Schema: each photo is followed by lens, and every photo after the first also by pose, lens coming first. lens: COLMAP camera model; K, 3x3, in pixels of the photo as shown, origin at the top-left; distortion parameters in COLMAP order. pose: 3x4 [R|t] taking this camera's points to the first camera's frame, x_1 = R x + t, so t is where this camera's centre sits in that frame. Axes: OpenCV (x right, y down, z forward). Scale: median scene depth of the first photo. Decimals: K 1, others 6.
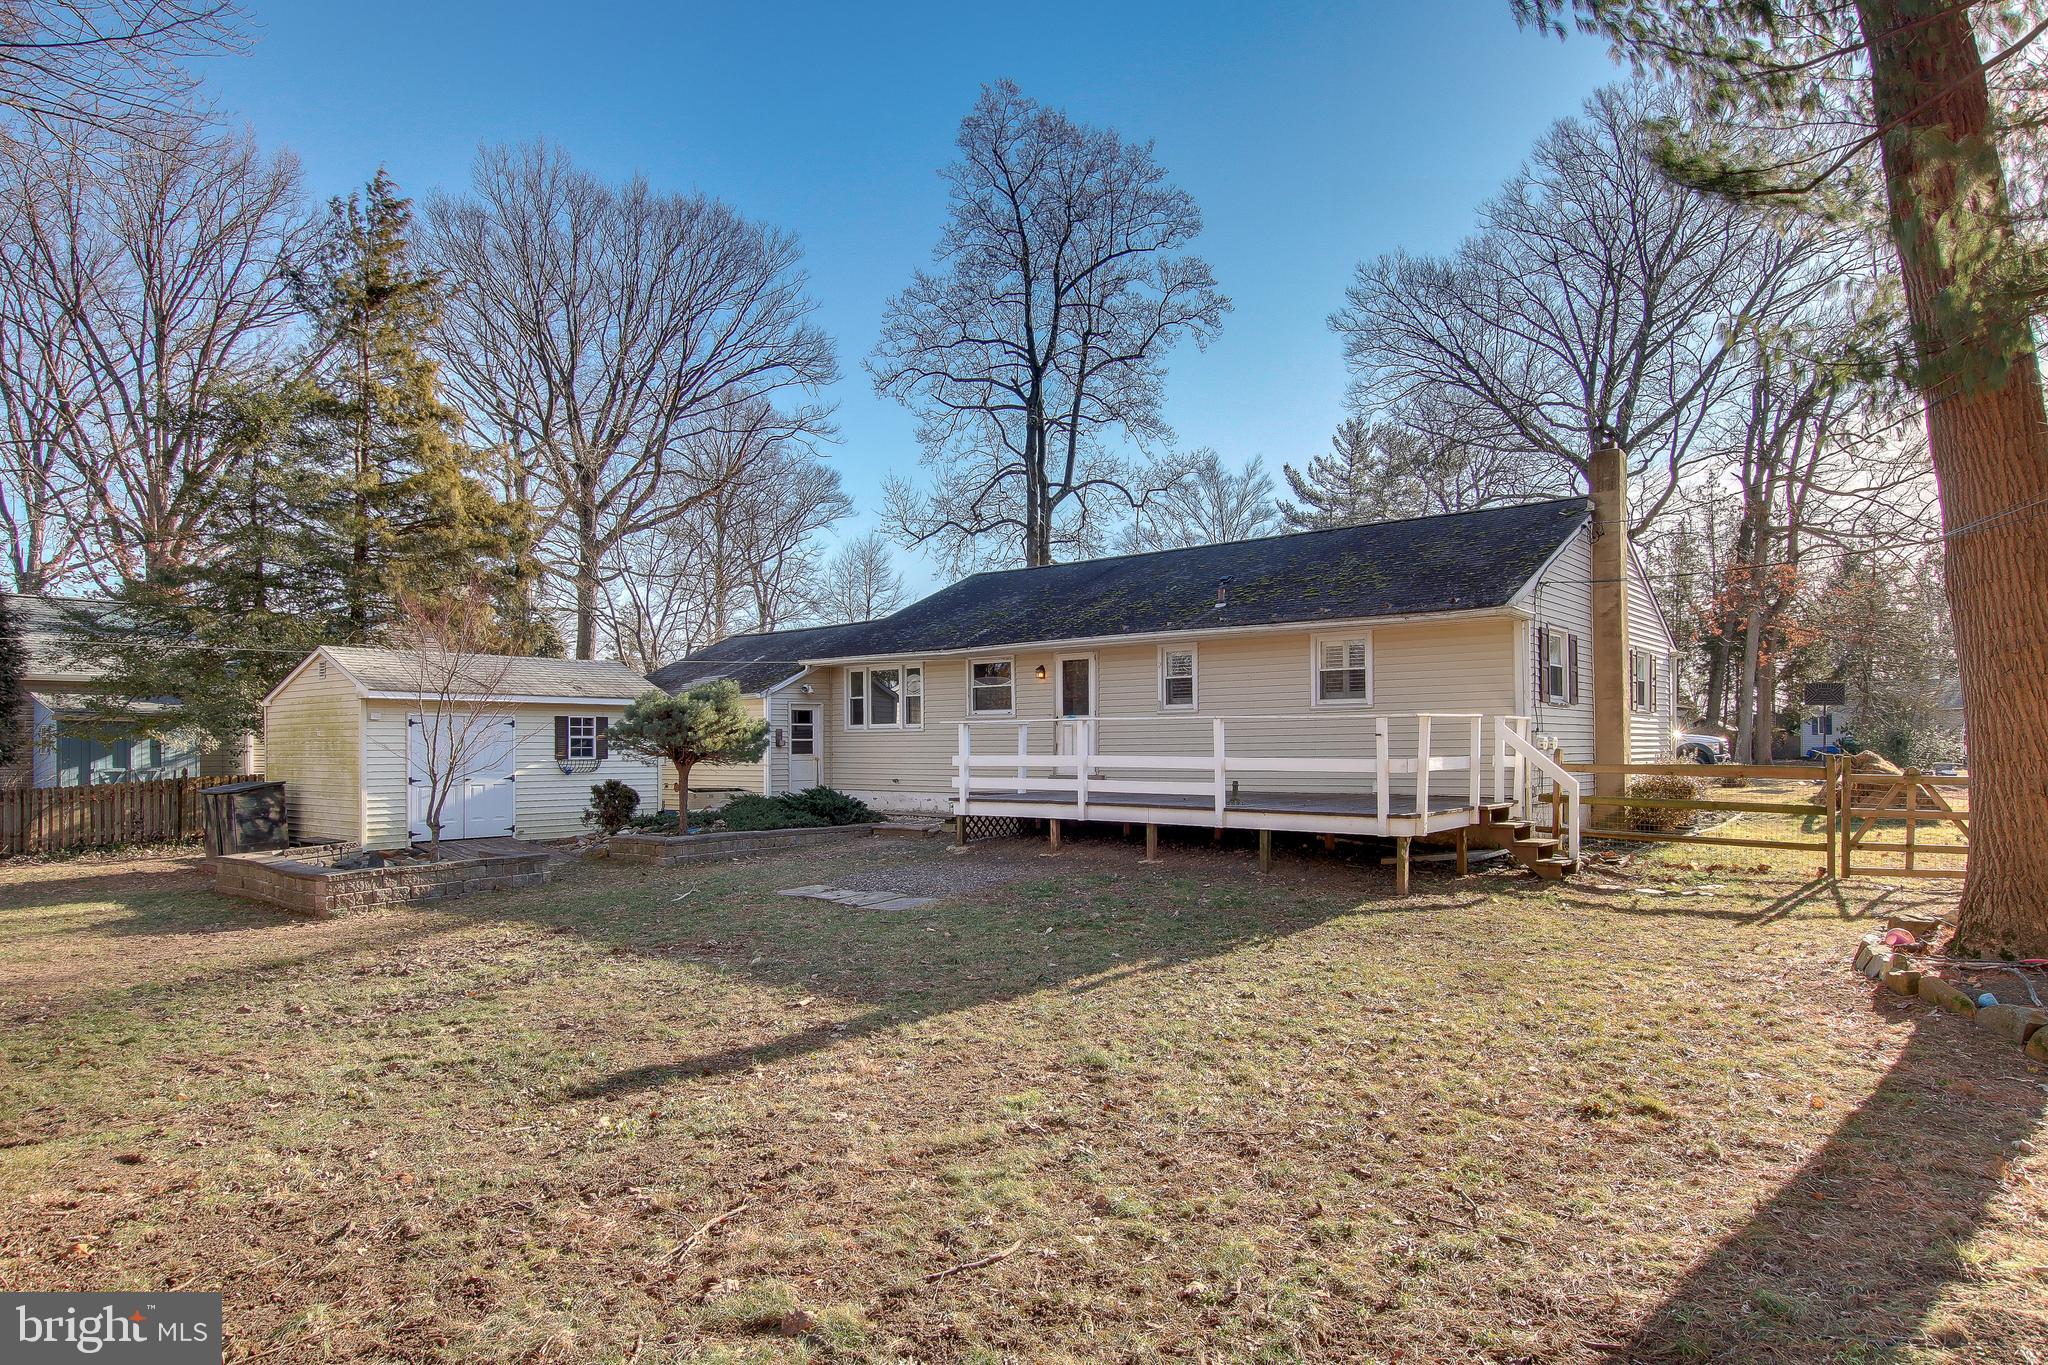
lens RADIAL K [[1076.8, 0, 1024.0], [0, 1076.8, 682.5], [0, 0, 1]] dist [-0.023038, 0.001989]
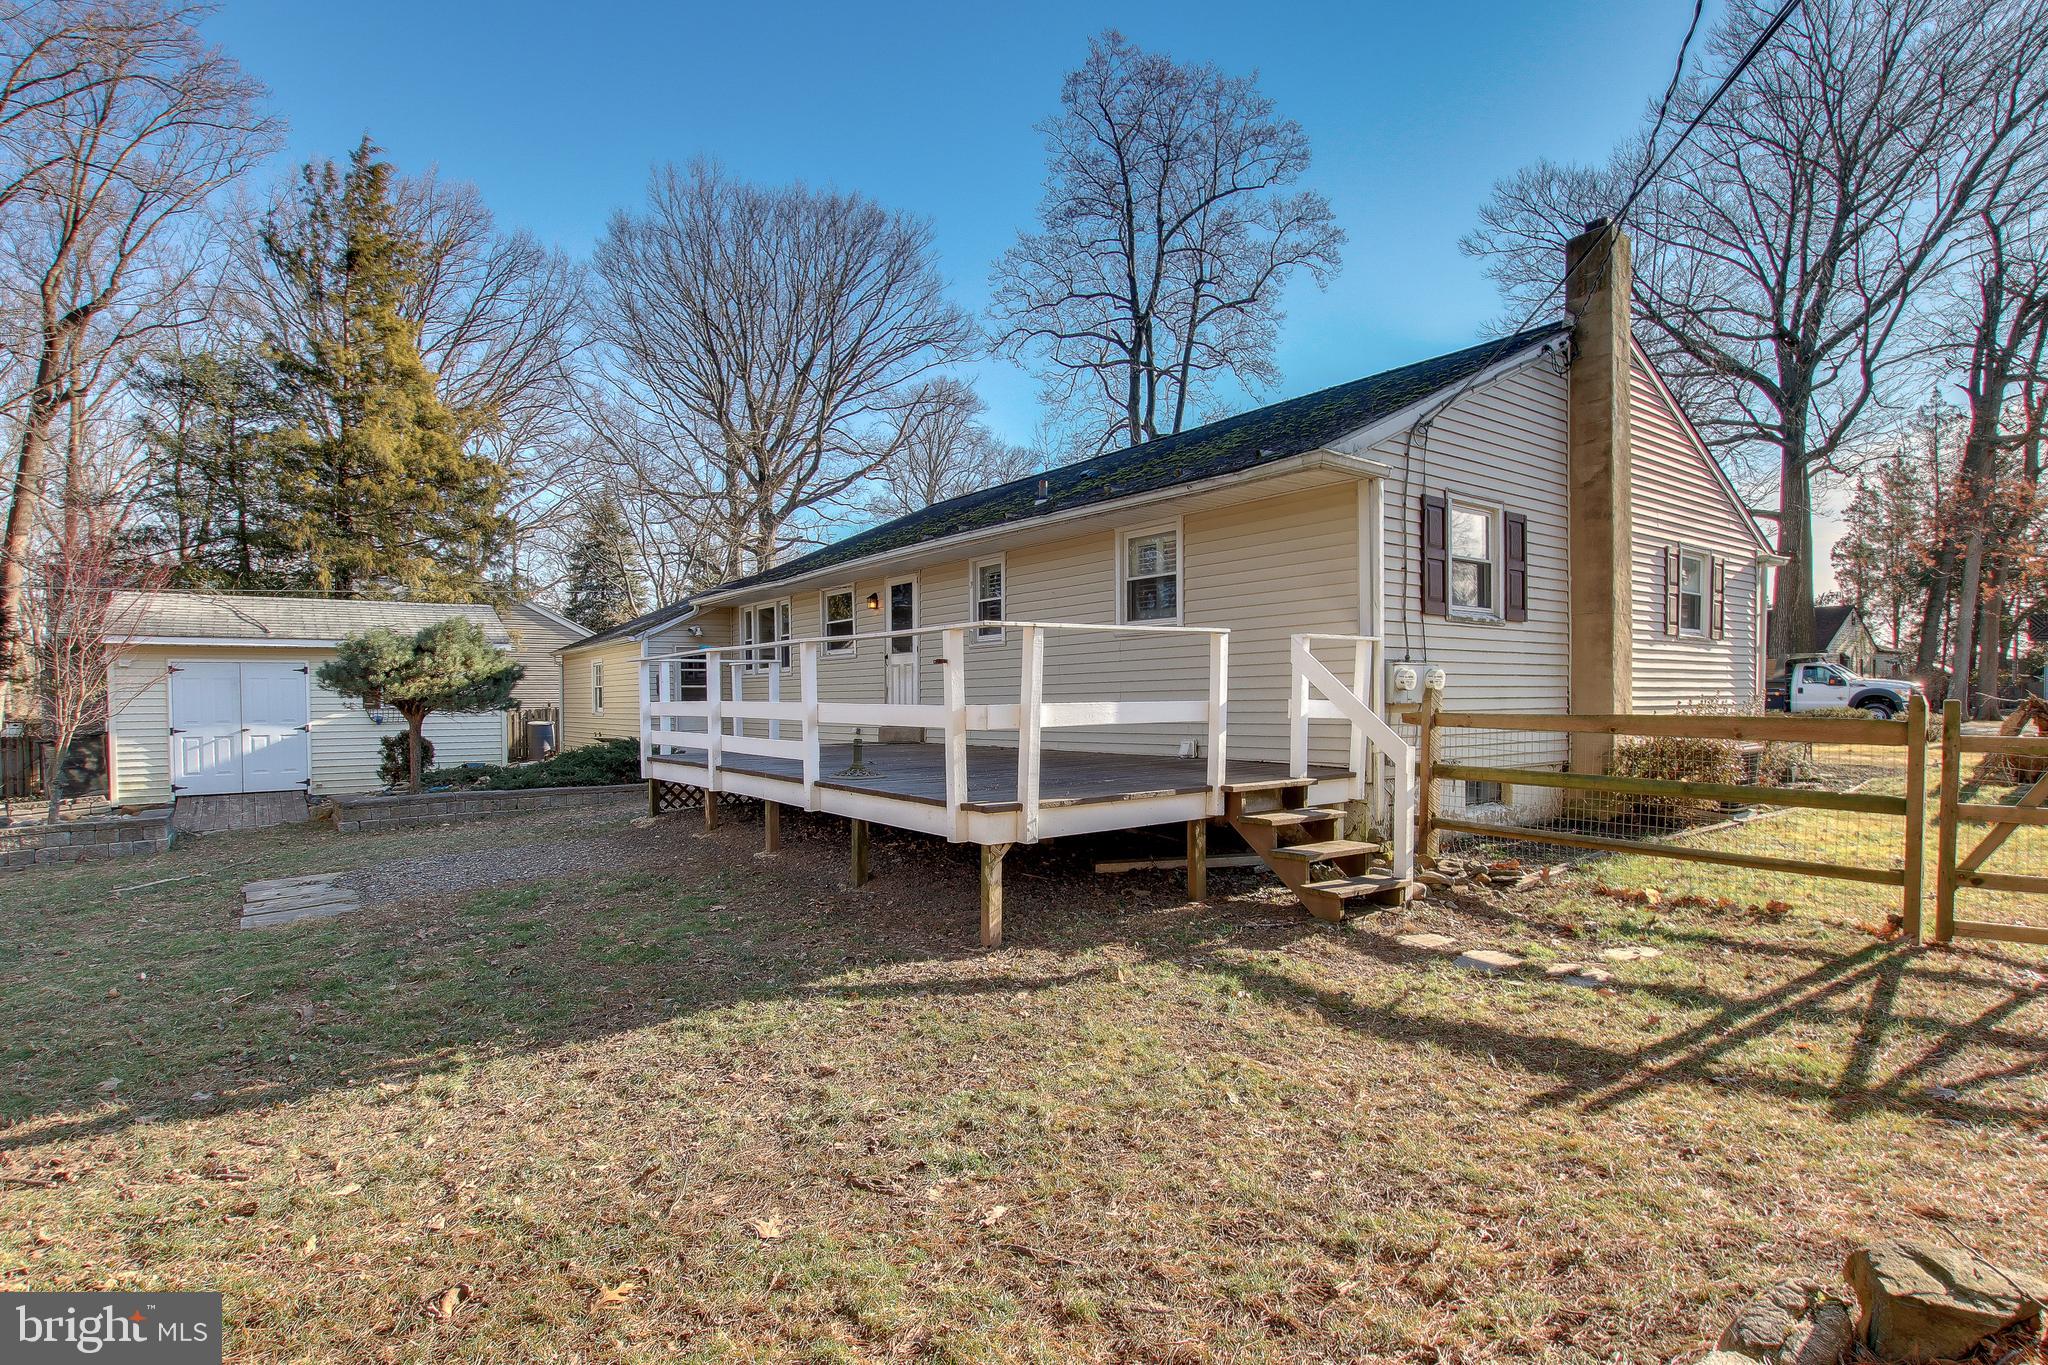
lens RADIAL K [[952.3, 0, 1024.0], [0, 952.3, 682.5], [0, 0, 1]] dist [-0.023633, -0.001552]
pose [[0.977253, -0.007001, -0.211961, 0.090662], [0.016184, 0.999003, 0.041616, 0.007555], [0.211458, -0.044100, 0.976392, 0.099554]]
